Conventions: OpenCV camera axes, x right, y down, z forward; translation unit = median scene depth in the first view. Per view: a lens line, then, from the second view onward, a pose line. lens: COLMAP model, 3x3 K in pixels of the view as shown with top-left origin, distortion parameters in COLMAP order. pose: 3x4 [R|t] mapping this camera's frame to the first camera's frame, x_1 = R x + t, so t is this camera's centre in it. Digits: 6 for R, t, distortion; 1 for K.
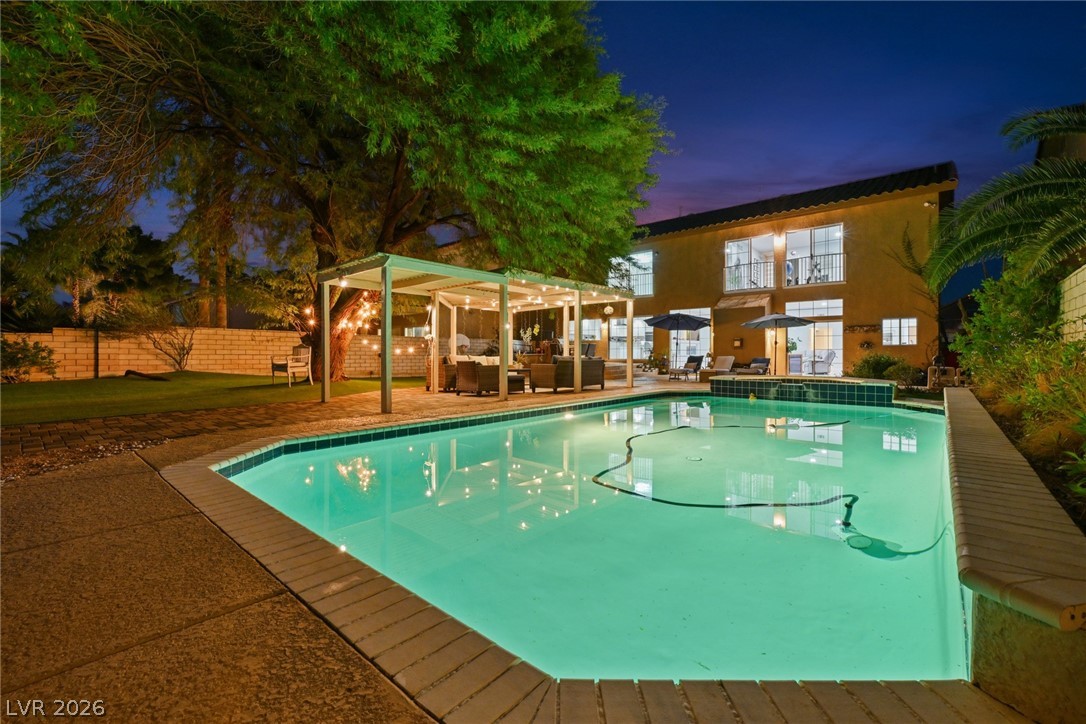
lens RADIAL K [[456.2, 0, 539.5], [0, 456.2, 358.8], [0, 0, 1]] dist [0.001996, 0.000046]
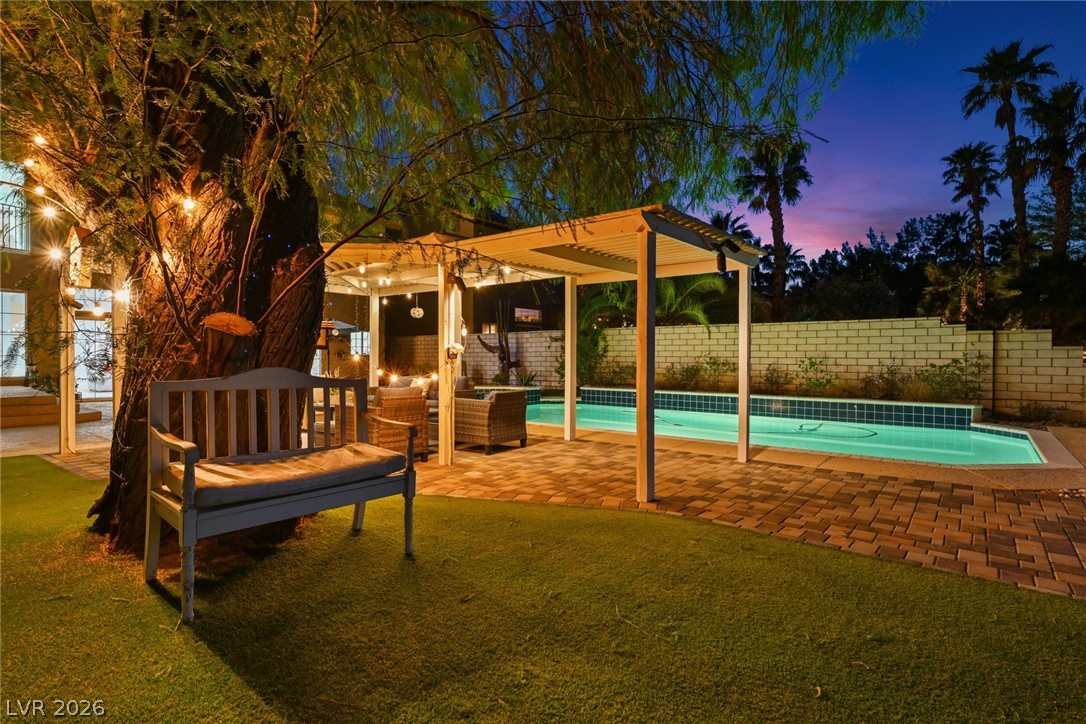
lens RADIAL K [[548.6, 0, 540.4], [0, 548.6, 358.9], [0, 0, 1]] dist [-0.000536, -0.000212]
pose [[-0.040576, -0.005909, 0.999159, -0.553567], [0.007780, 0.999950, 0.006230, -0.026463], [-0.999146, 0.008026, -0.040528, 0.631376]]
